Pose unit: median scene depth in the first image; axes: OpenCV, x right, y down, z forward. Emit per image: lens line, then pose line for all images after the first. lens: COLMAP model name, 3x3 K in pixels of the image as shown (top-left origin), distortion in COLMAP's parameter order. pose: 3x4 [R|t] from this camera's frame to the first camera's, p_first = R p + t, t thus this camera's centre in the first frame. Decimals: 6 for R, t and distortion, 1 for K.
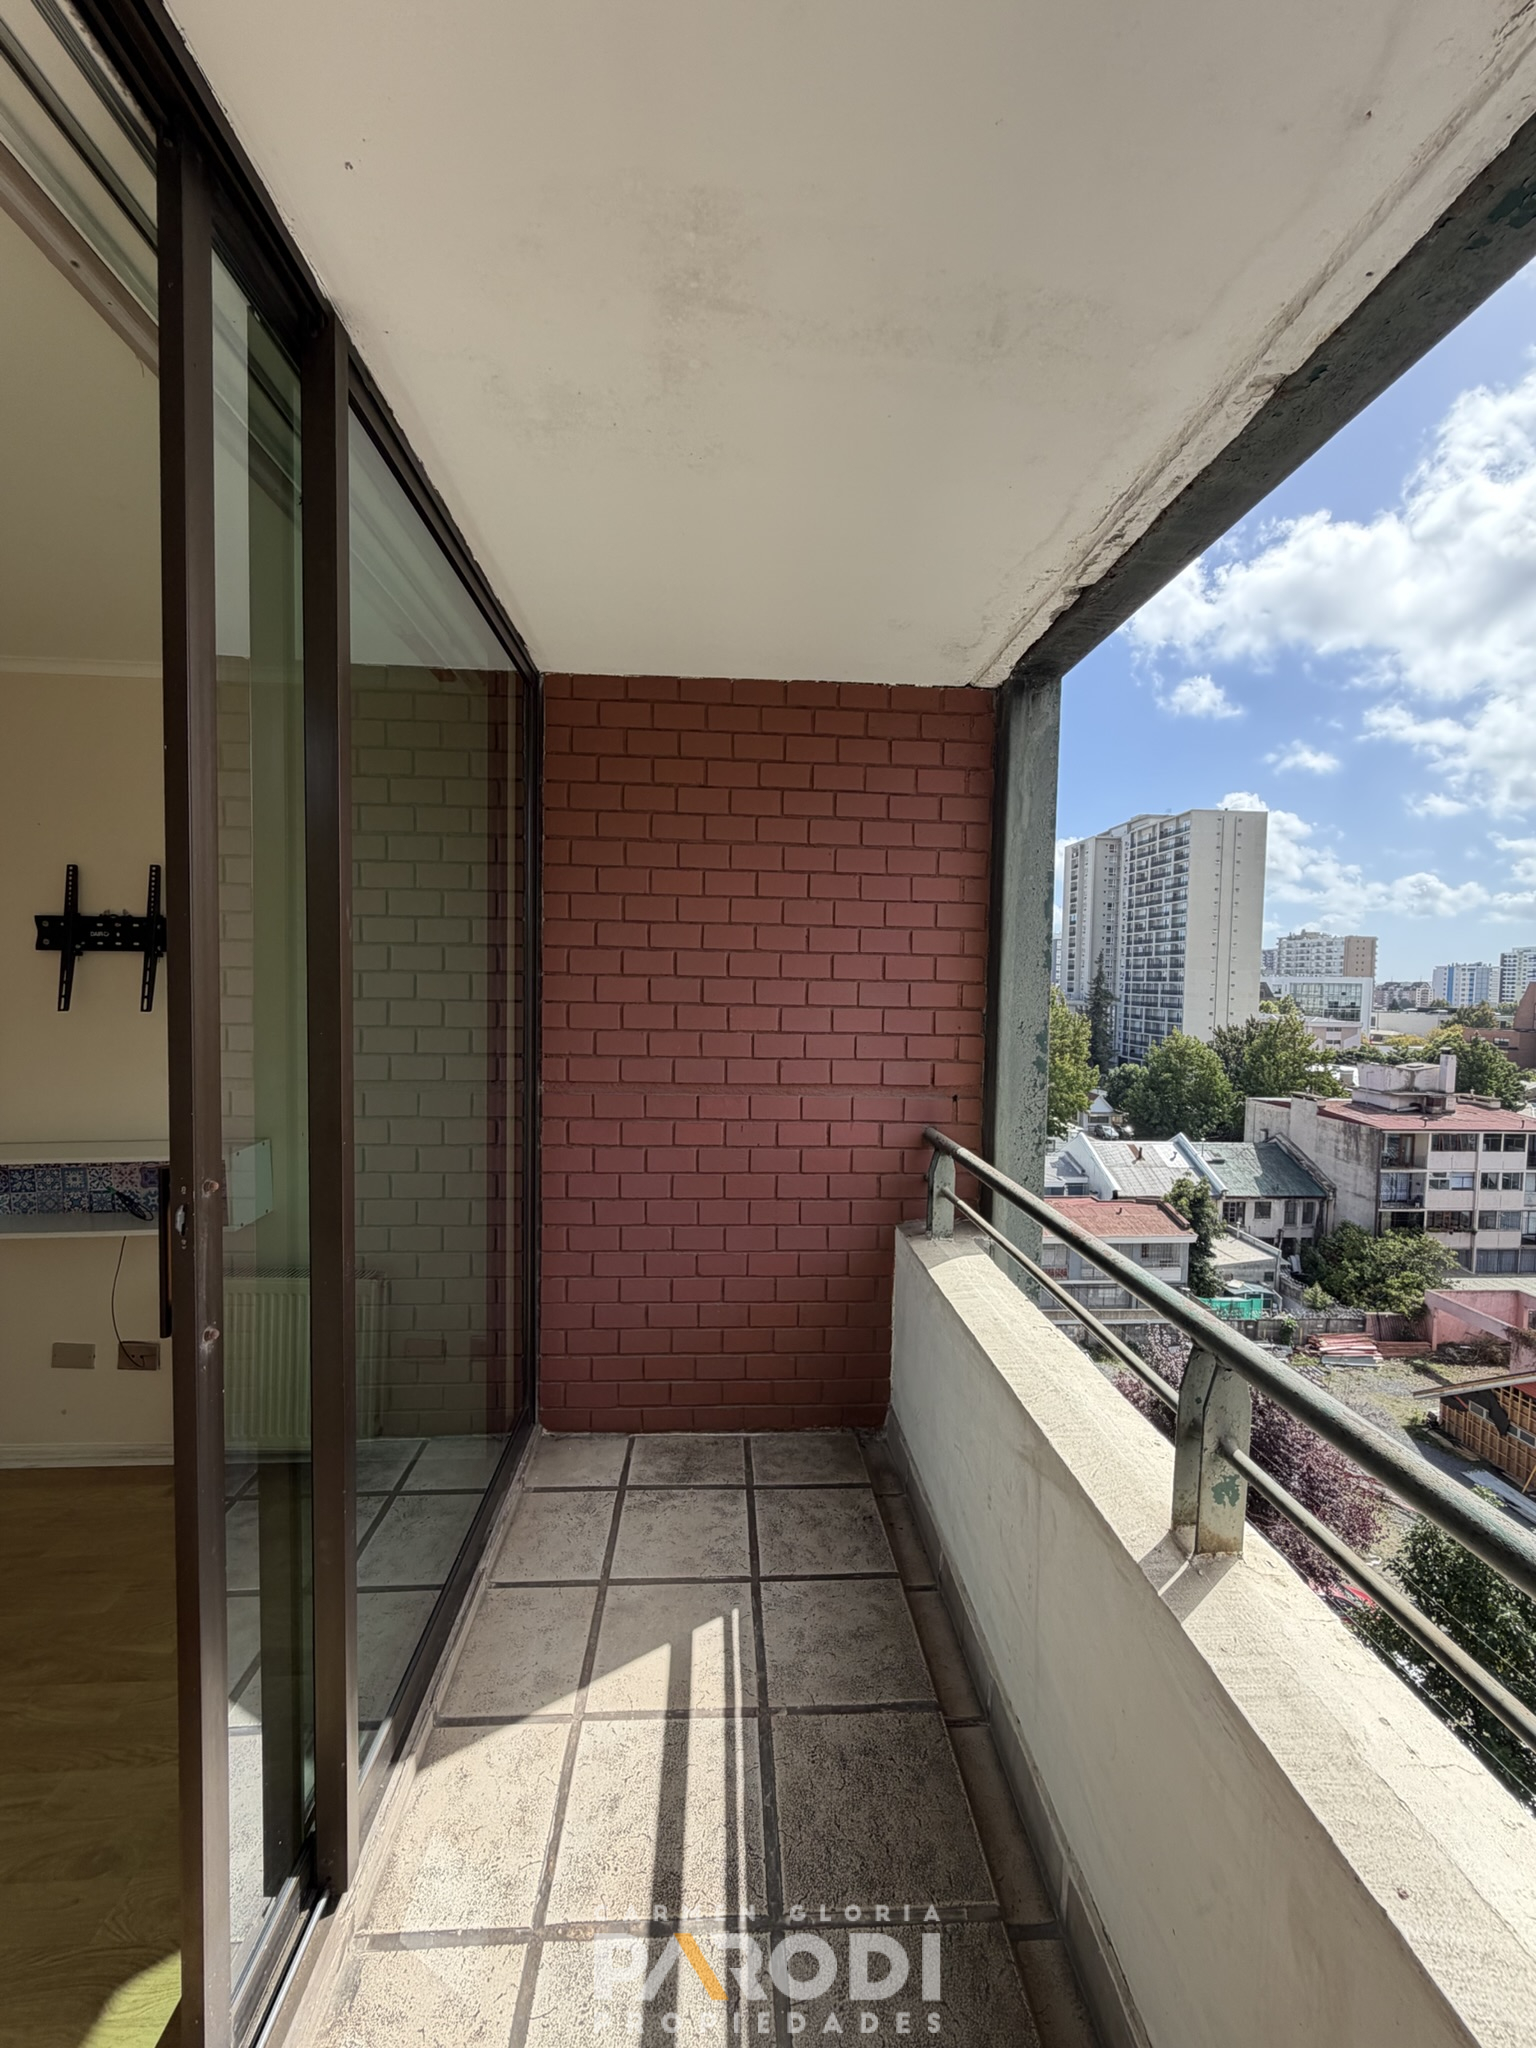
lens RADIAL K [[815.8, 0, 770.1], [0, 815.8, 1023.1], [0, 0, 1]] dist [0.000316, -0.000159]
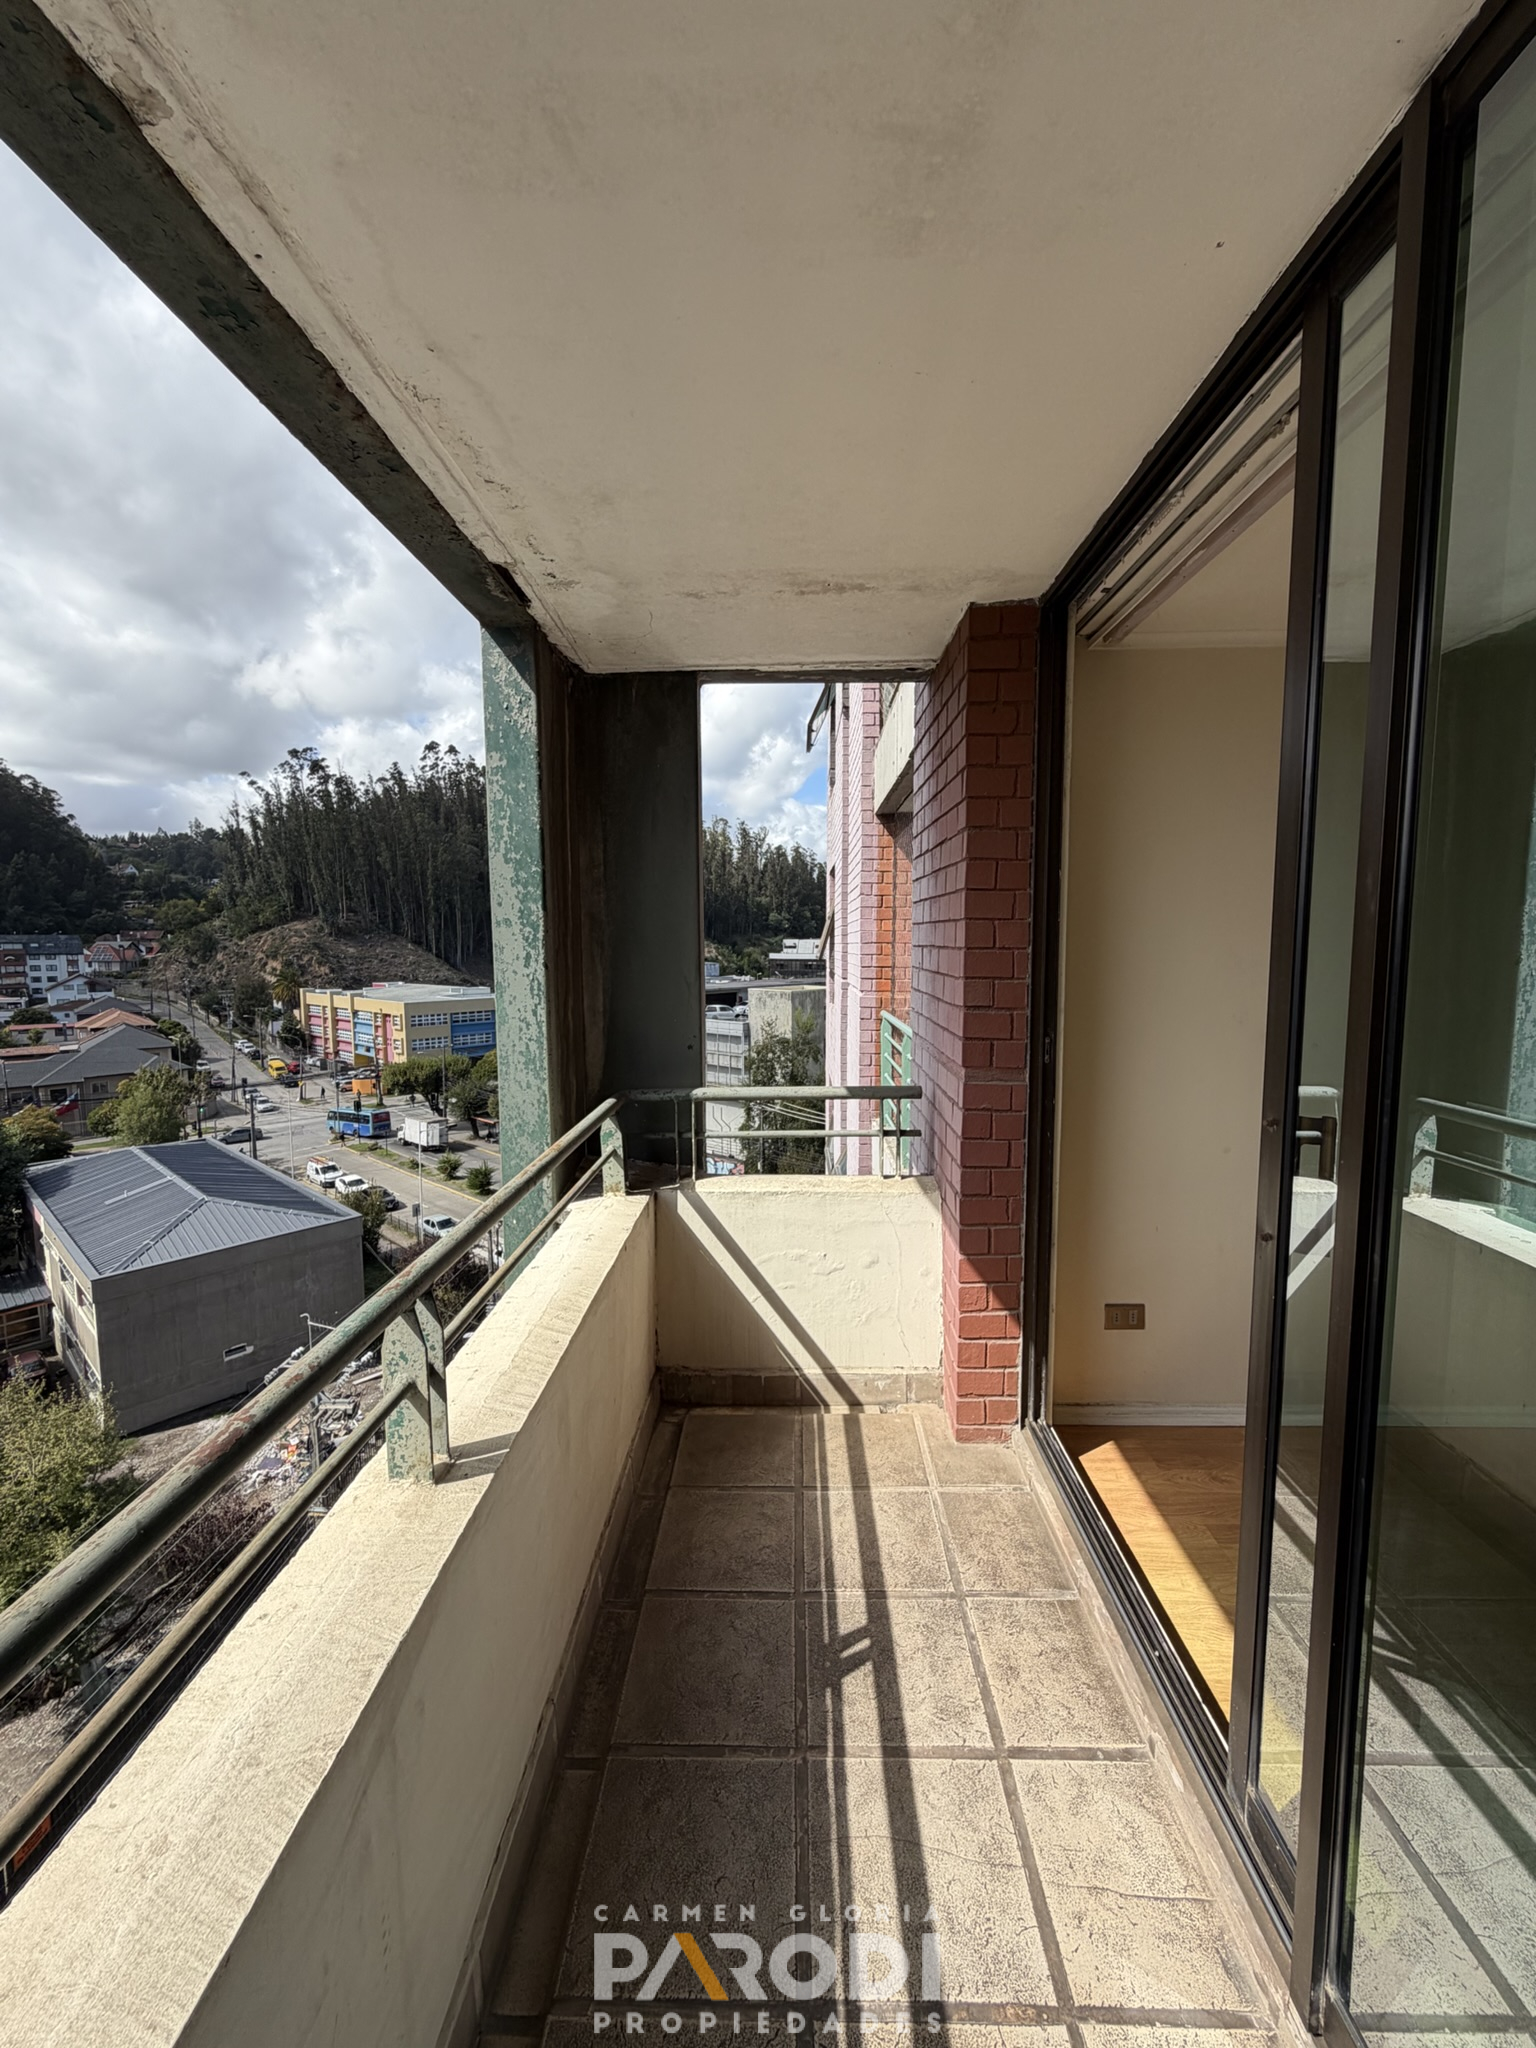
lens RADIAL K [[815.8, 0, 770.1], [0, 815.8, 1023.1], [0, 0, 1]] dist [0.000316, -0.000159]
pose [[-0.996551, -0.017113, 0.081198, -0.006115], [-0.006321, 0.991316, 0.131350, -0.036744], [-0.082741, 0.130384, -0.988005, 0.876128]]
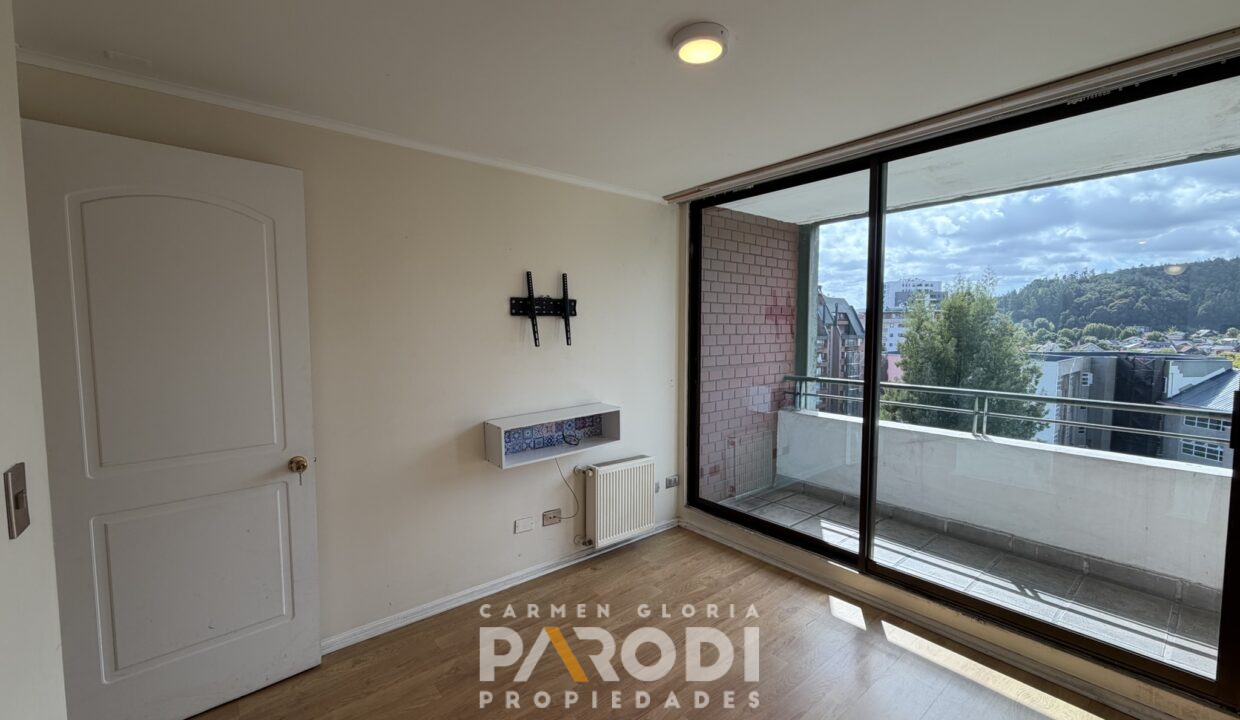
lens RADIAL K [[498.0, 0, 620.0], [0, 498.0, 360.0], [0, 0, 1]] dist [0.002213, 0.000275]
pose [[0.809430, -0.058107, 0.584335, -1.368997], [0.042883, 0.998284, 0.039868, -0.021349], [-0.585649, -0.007212, 0.810533, -0.092037]]
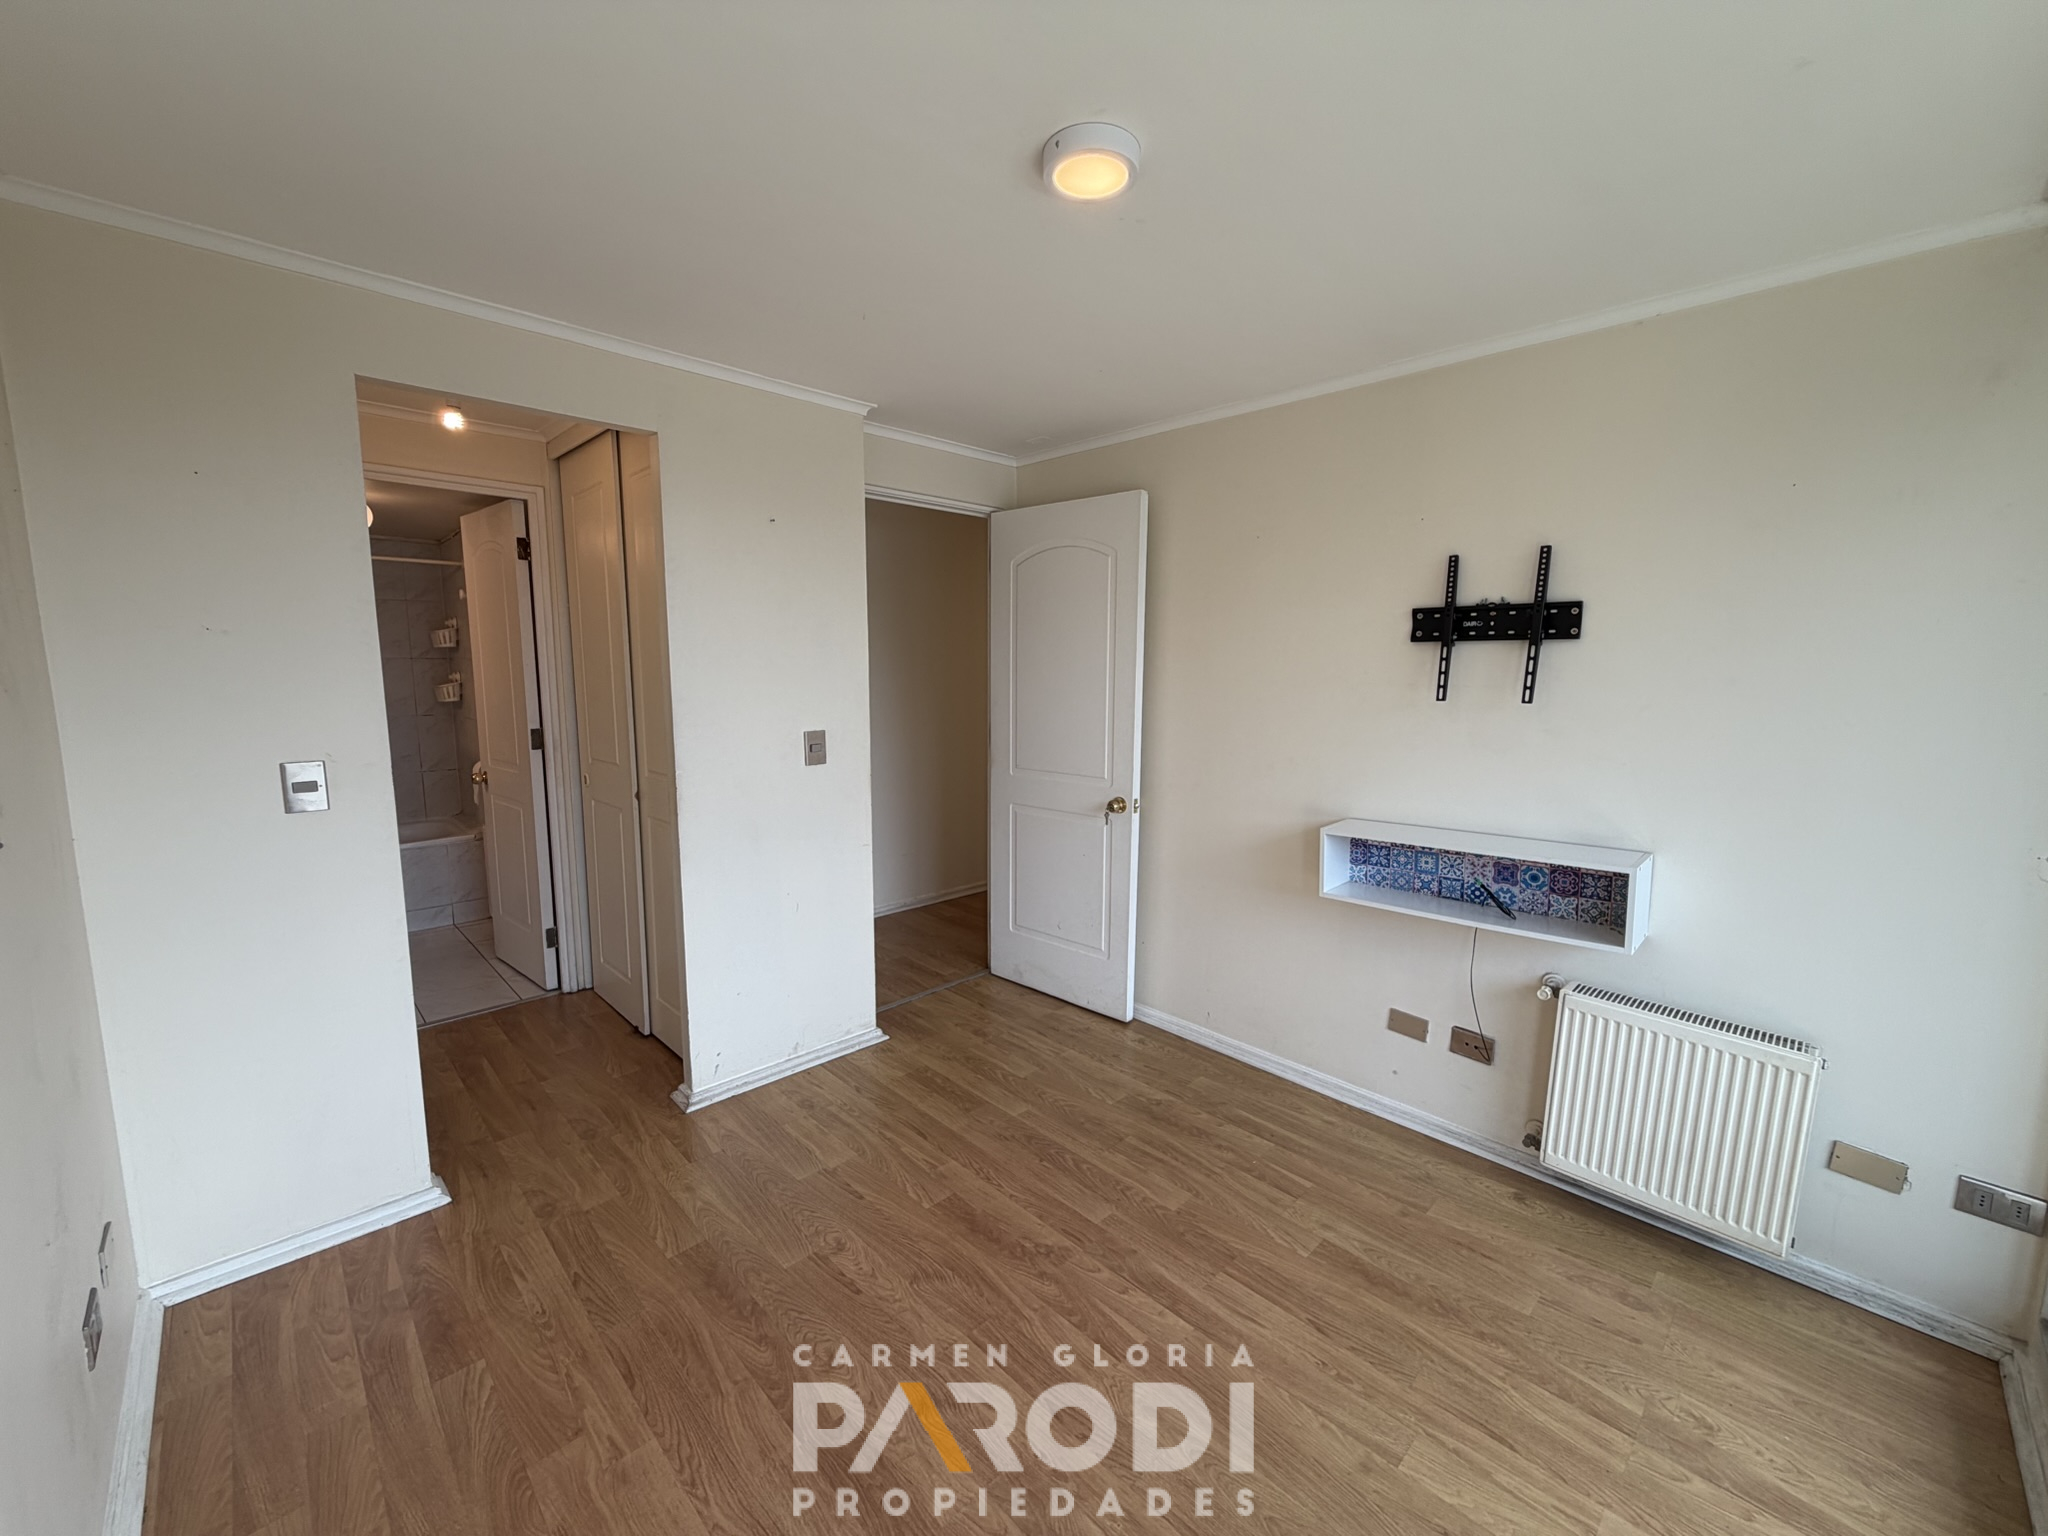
lens RADIAL K [[815.8, 0, 1020.5], [0, 815.8, 767.7], [0, 0, 1]] dist [0.000316, -0.000159]
pose [[0.648200, 0.083730, -0.756852, -0.412586], [-0.030148, 0.995979, 0.084364, -0.001925], [0.760873, -0.031867, 0.648118, -0.068470]]
